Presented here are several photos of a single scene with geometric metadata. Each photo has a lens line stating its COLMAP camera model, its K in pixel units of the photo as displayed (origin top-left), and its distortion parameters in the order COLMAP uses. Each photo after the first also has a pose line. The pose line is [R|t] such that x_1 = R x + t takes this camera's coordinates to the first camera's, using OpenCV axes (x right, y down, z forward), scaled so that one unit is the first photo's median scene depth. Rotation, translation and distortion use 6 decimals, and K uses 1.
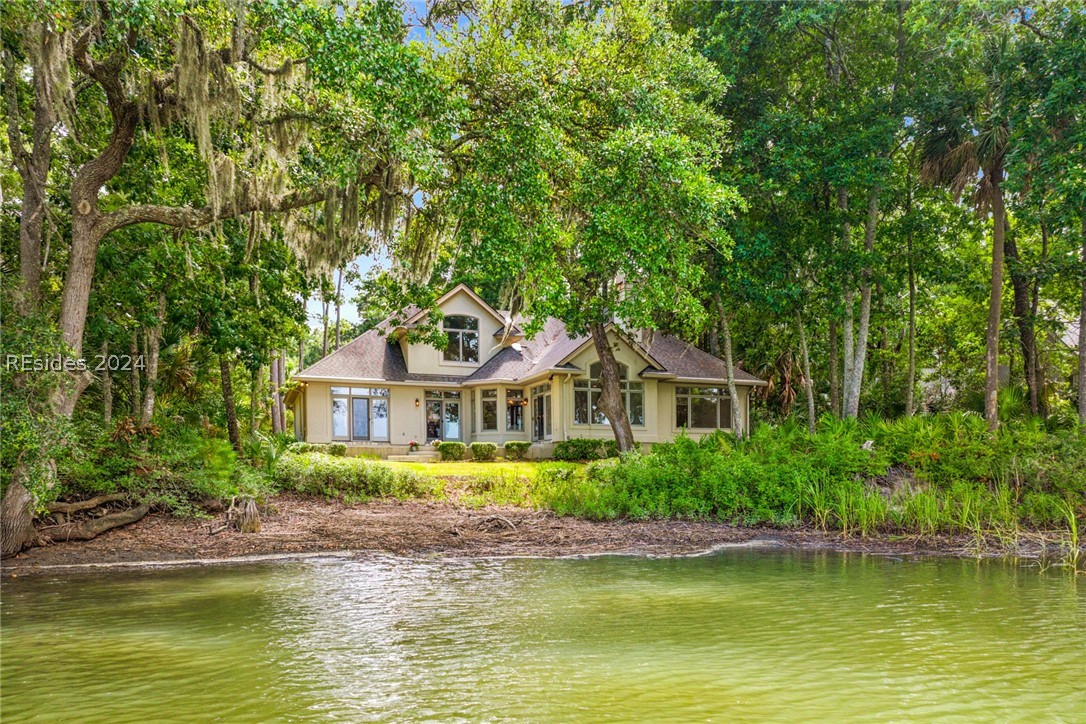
lens RADIAL K [[750.4, 0, 543.0], [0, 750.4, 362.0], [0, 0, 1]] dist [0.002411, 0.000156]
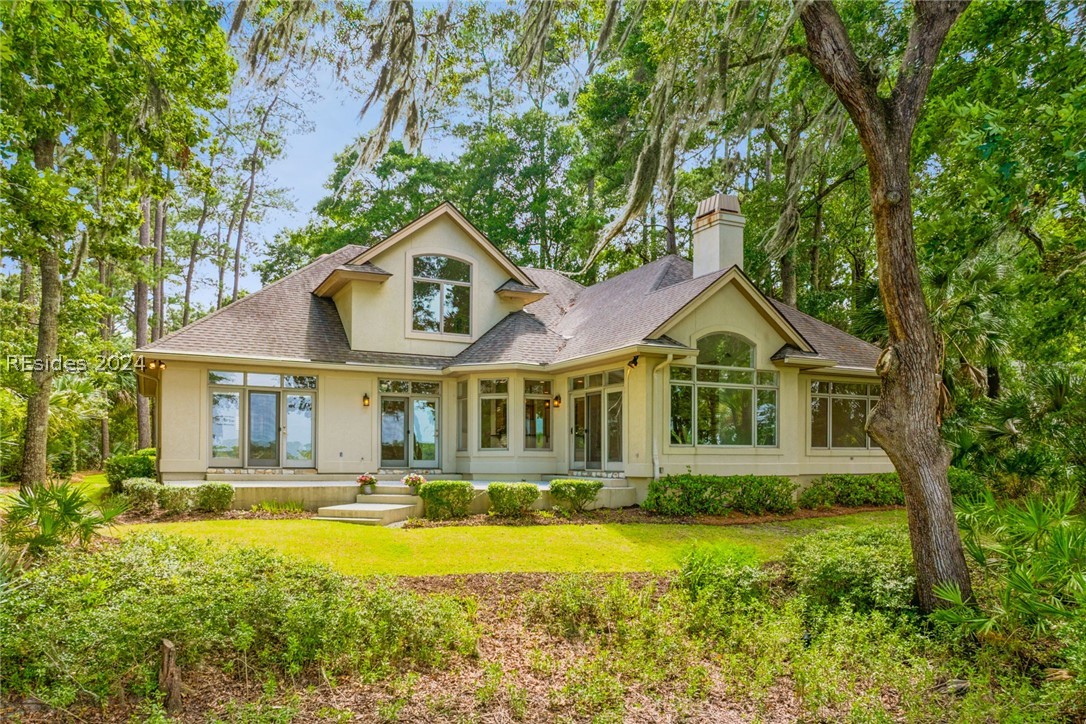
lens RADIAL K [[654.9, 0, 543.7], [0, 654.9, 345.0], [0, 0, 1]] dist [-0.005856, -0.000808]
pose [[0.985735, 0.023083, 0.166712, -0.121381], [-0.021090, 0.999684, -0.013715, 0.015481], [-0.166976, 0.010004, 0.985910, 0.489924]]
